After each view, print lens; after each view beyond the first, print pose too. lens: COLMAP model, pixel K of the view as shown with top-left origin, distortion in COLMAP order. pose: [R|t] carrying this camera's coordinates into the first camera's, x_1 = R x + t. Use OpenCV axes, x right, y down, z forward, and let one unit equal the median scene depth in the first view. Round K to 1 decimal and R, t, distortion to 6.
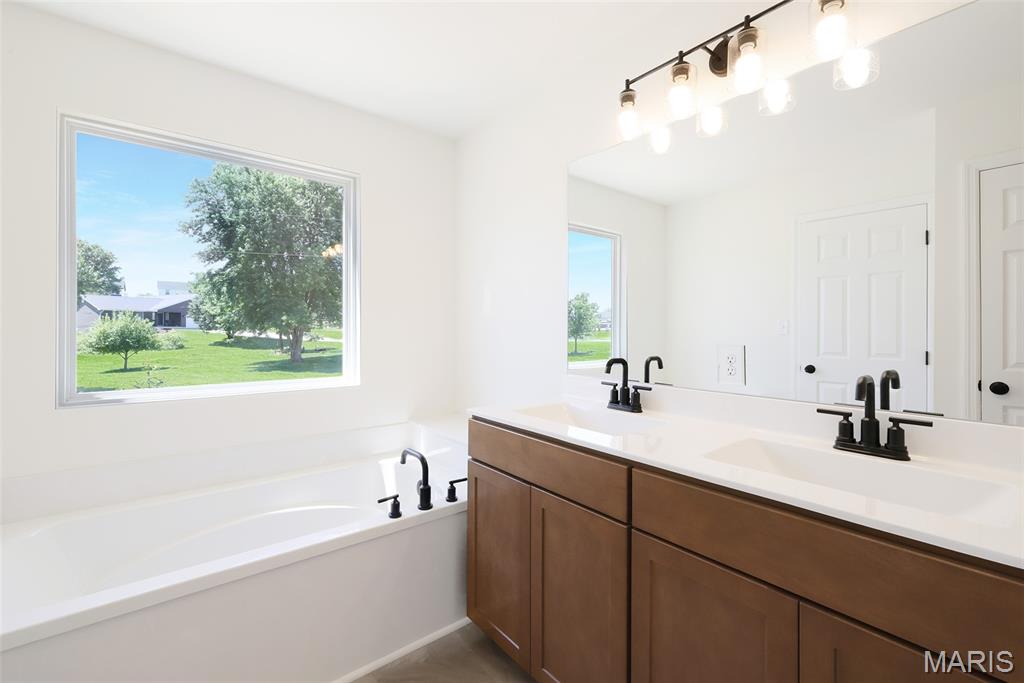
lens RADIAL K [[442.0, 0, 511.7], [0, 442.0, 326.4], [0, 0, 1]] dist [0.012005, 0.000008]
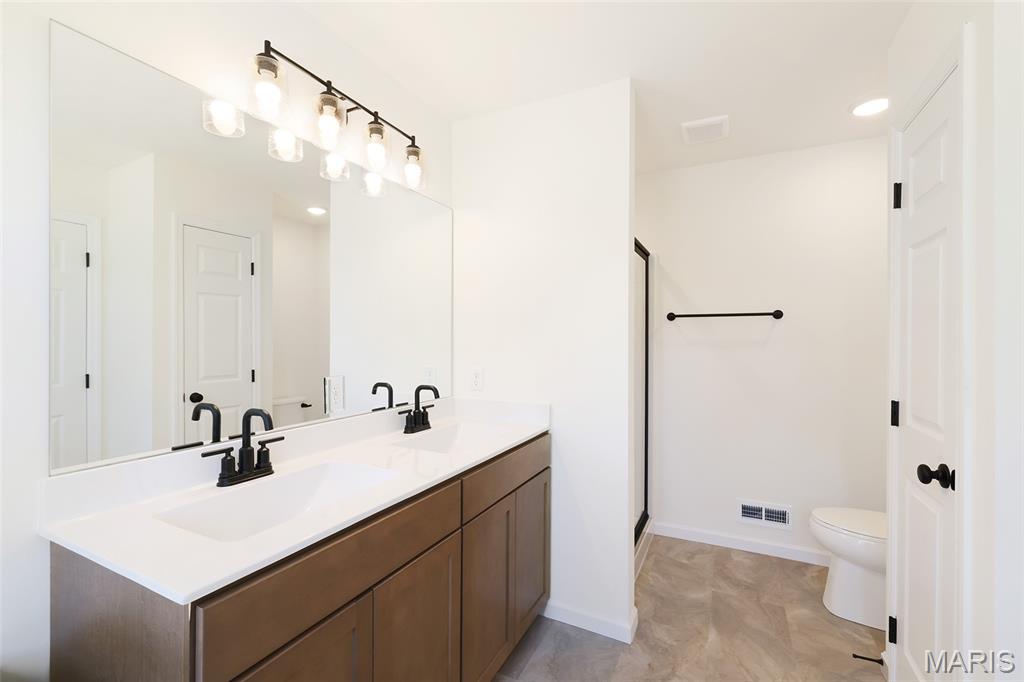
lens RADIAL K [[440.7, 0, 512.0], [0, 440.7, 341.0], [0, 0, 1]] dist [-0.000362, -0.000069]
pose [[-0.411184, -0.005449, 0.911536, -0.589965], [-0.005522, 0.999979, 0.003487, -0.044531], [-0.911536, -0.003599, -0.411205, 0.904495]]
